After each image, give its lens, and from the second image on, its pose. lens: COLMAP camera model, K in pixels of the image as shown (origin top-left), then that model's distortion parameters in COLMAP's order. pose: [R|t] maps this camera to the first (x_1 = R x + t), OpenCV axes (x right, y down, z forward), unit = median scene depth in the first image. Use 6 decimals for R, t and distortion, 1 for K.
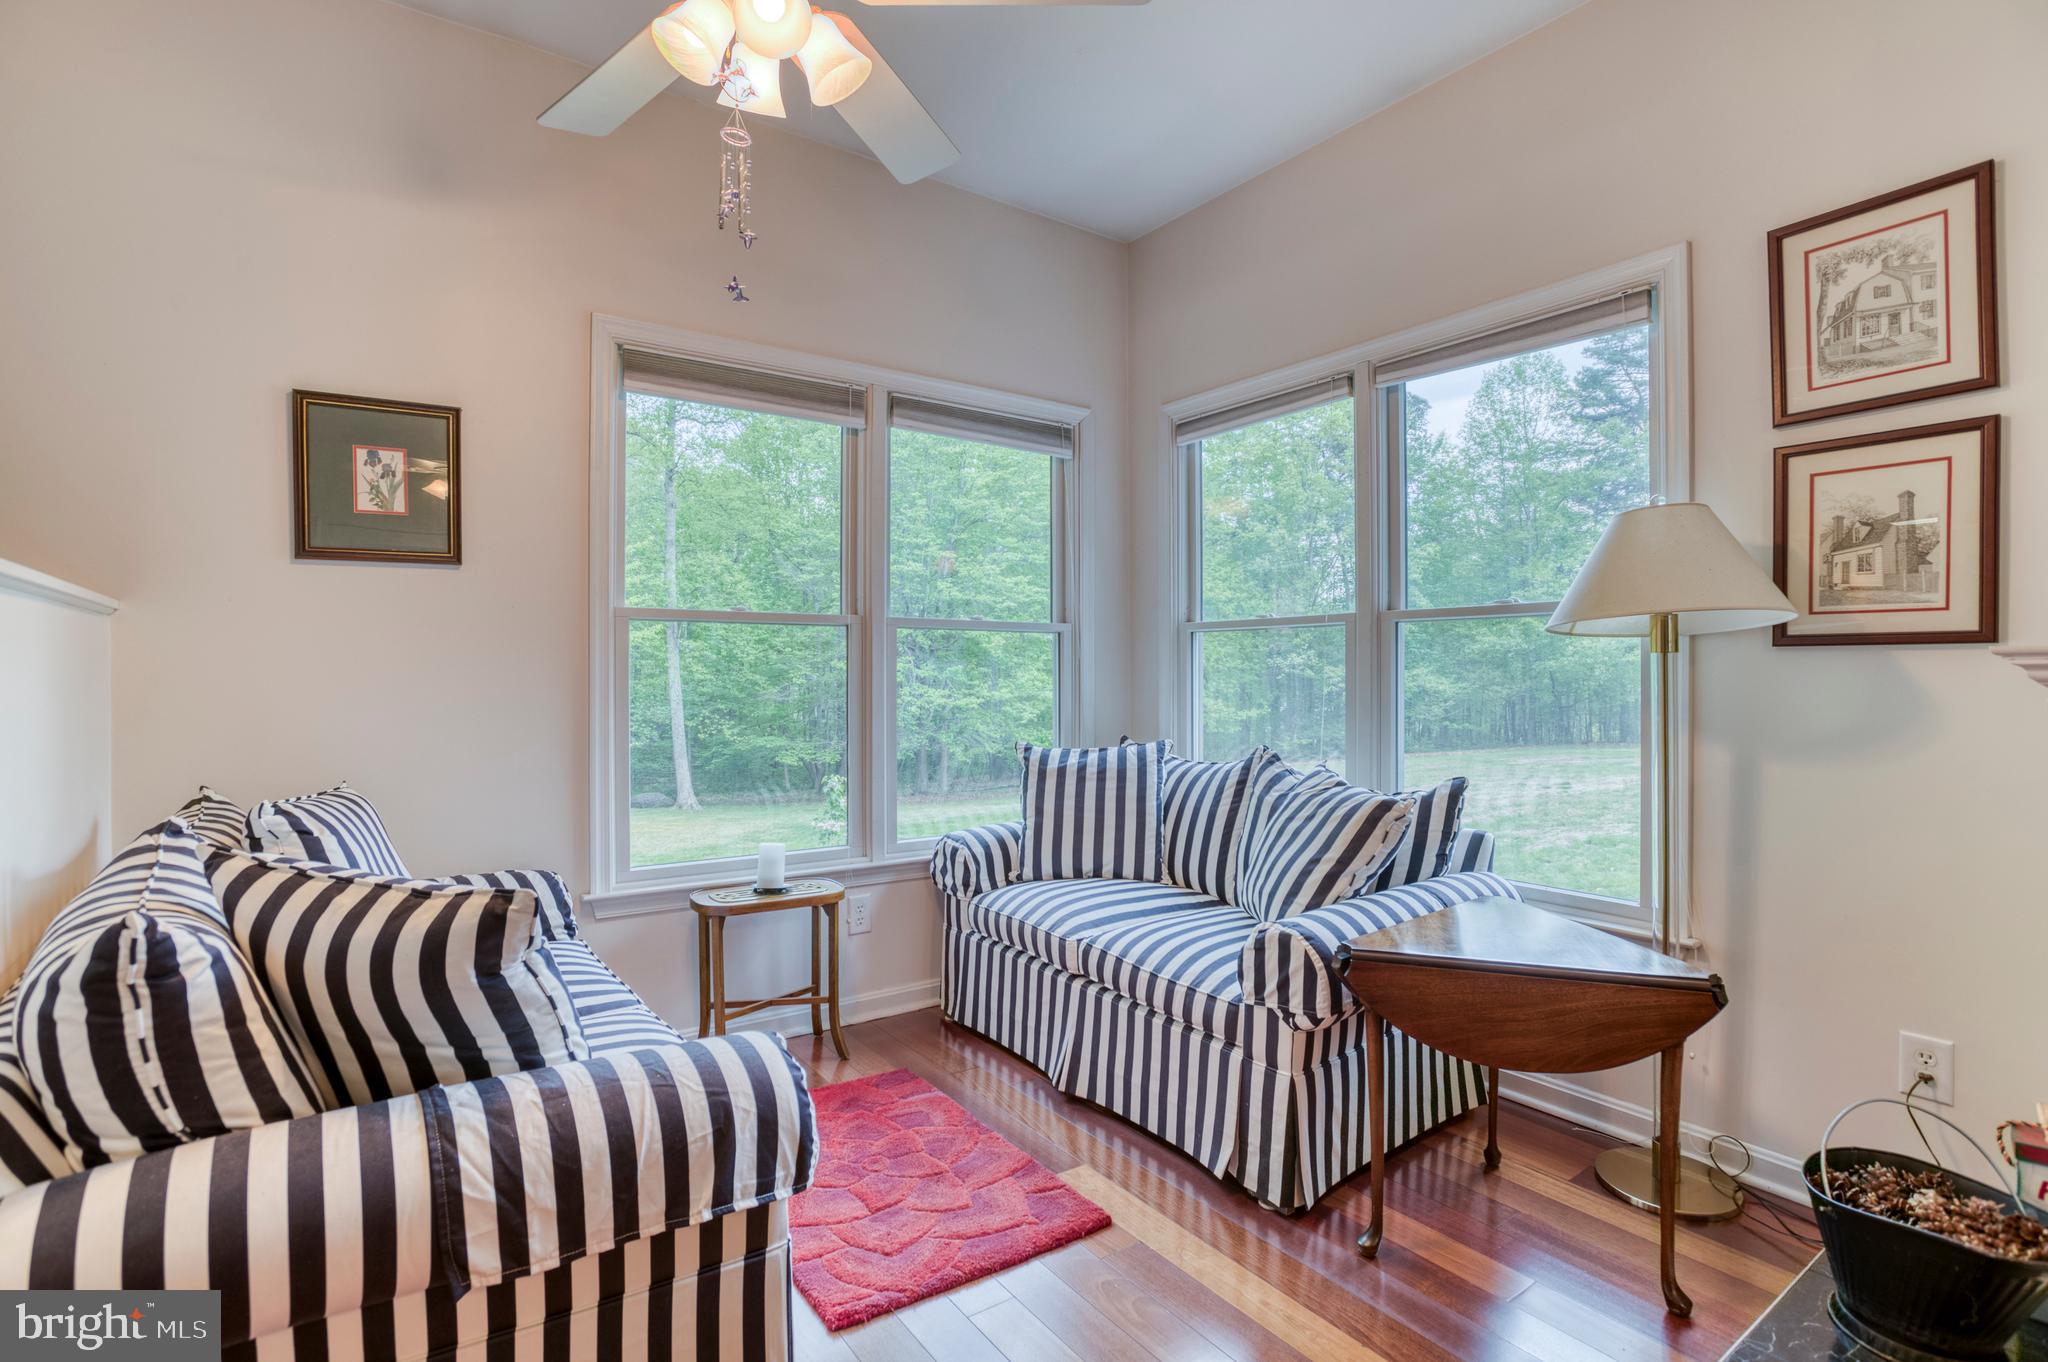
lens RADIAL K [[995.3, 0, 1023.2], [0, 995.3, 676.4], [0, 0, 1]] dist [-0.047133, 0.021797]
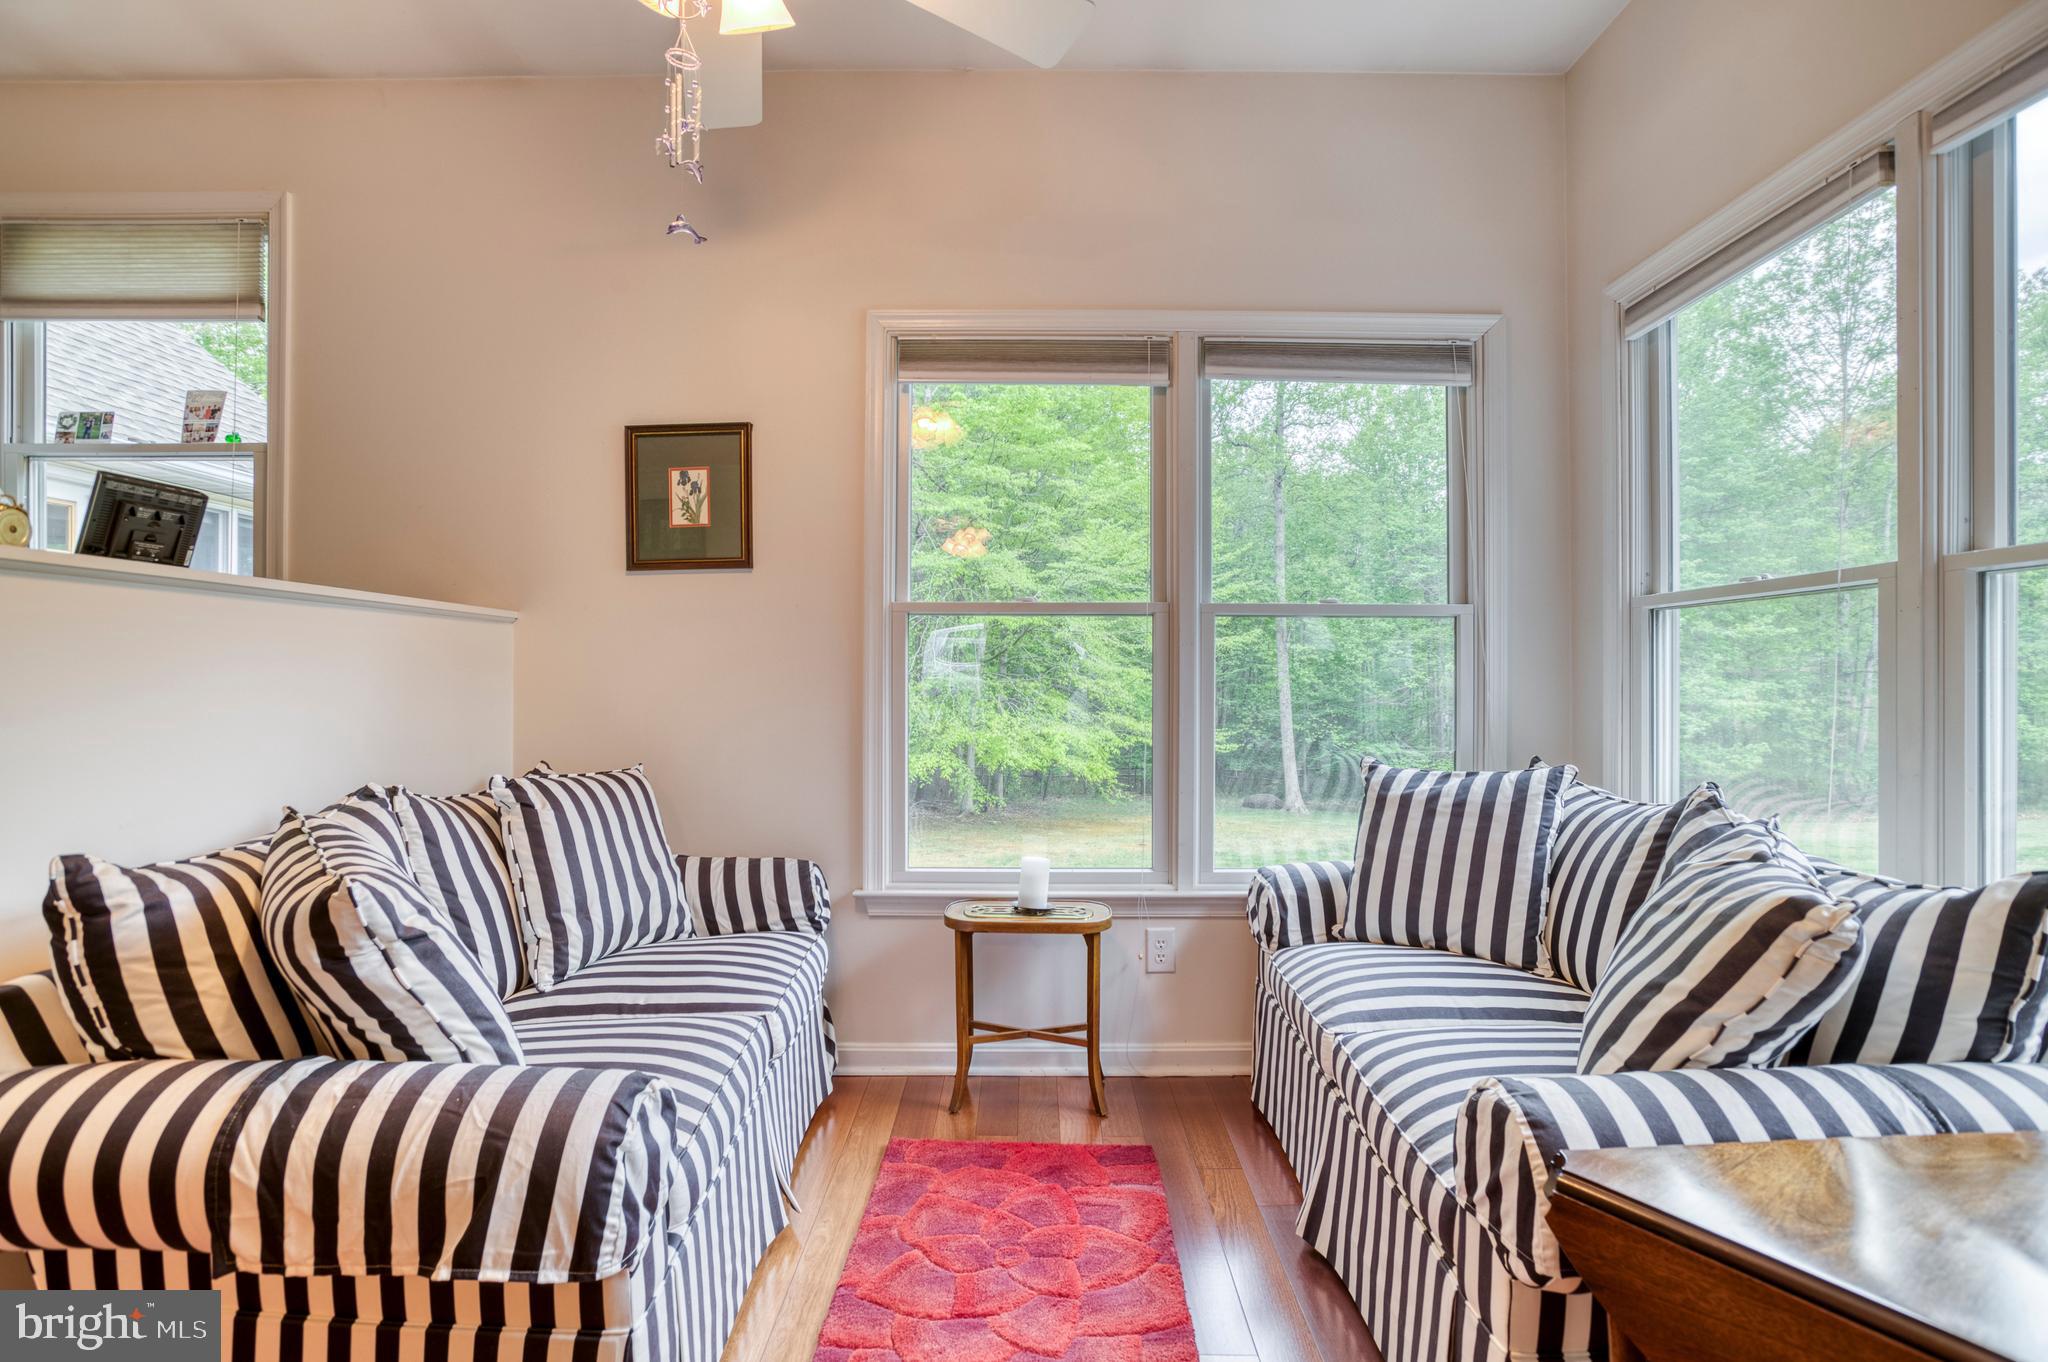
lens RADIAL K [[995.3, 0, 997.8], [0, 995.3, 676.0], [0, 0, 1]] dist [-0.047133, 0.021797]
pose [[0.810629, 0.000800, -0.585559, 0.245886], [-0.003373, 0.999989, -0.003304, 0.006242], [0.585550, 0.004653, 0.810623, 0.241661]]
